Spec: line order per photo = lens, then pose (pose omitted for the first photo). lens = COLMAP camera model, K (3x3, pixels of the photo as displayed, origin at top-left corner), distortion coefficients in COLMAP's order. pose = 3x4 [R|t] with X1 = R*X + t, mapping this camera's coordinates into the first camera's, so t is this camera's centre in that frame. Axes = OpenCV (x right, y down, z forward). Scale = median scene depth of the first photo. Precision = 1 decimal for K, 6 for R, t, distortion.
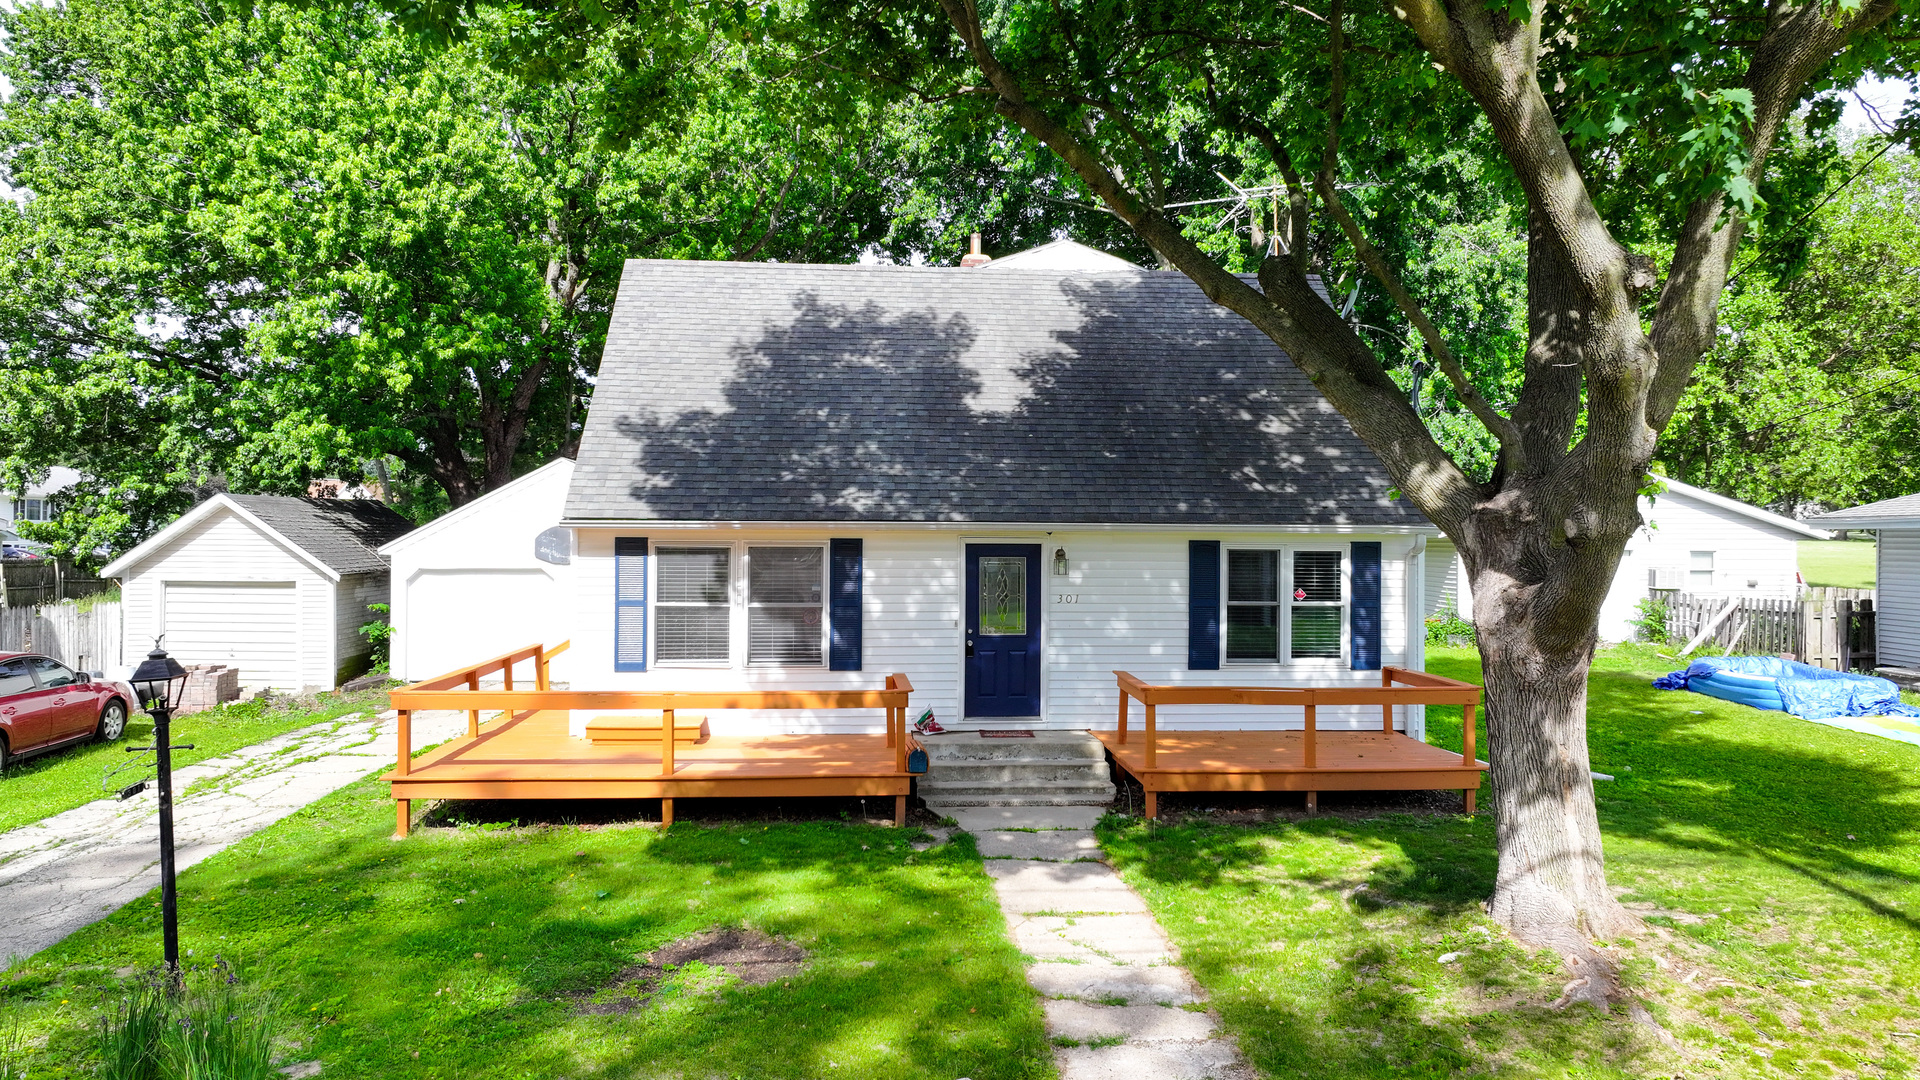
lens RADIAL K [[1341.5, 0, 960.0], [0, 1341.5, 540.0], [0, 0, 1]] dist [0.002956, 0.001947]
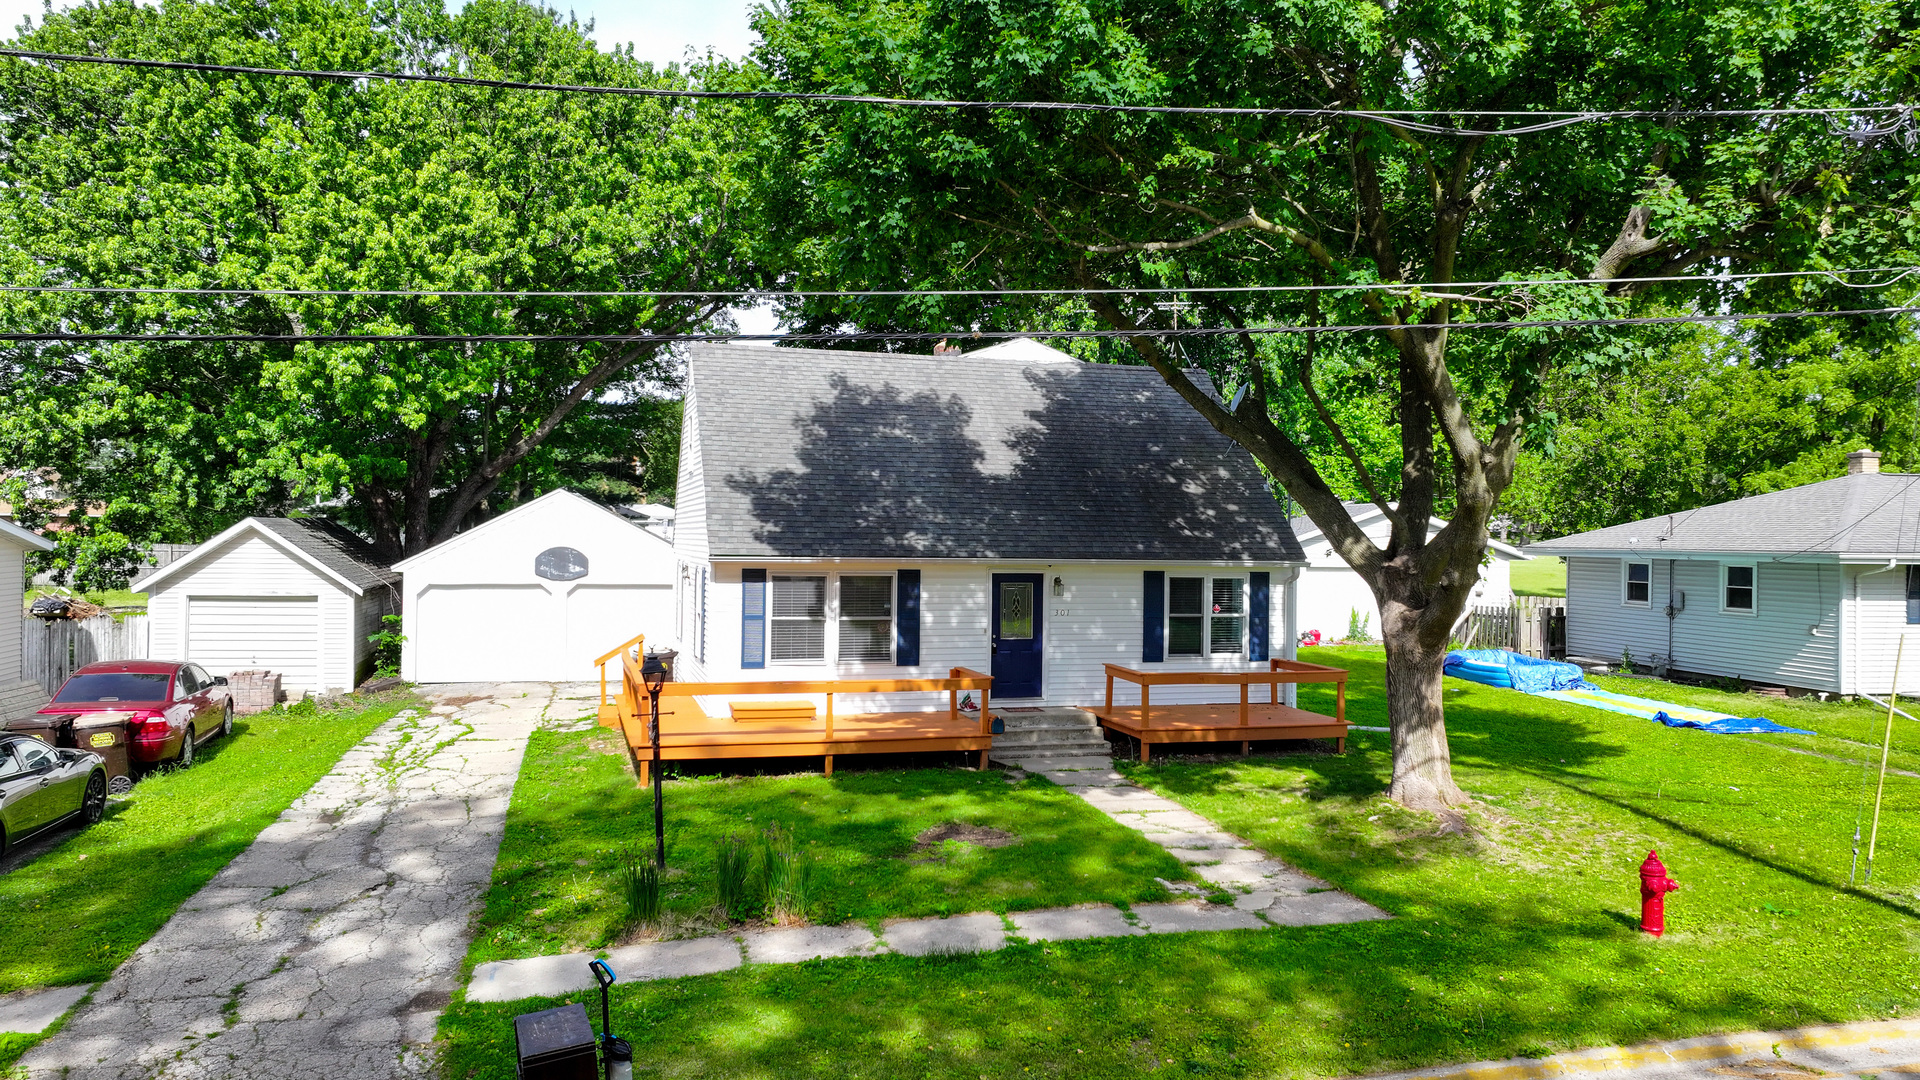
lens RADIAL K [[1430.0, 0, 960.0], [0, 1430.0, 540.0], [0, 0, 1]] dist [0.001739, 0.000165]
pose [[0.977859, 0.006131, 0.209177, -0.334916], [-0.006915, 0.999972, 0.003018, -0.035516], [-0.209153, -0.004397, 0.977873, -0.434467]]
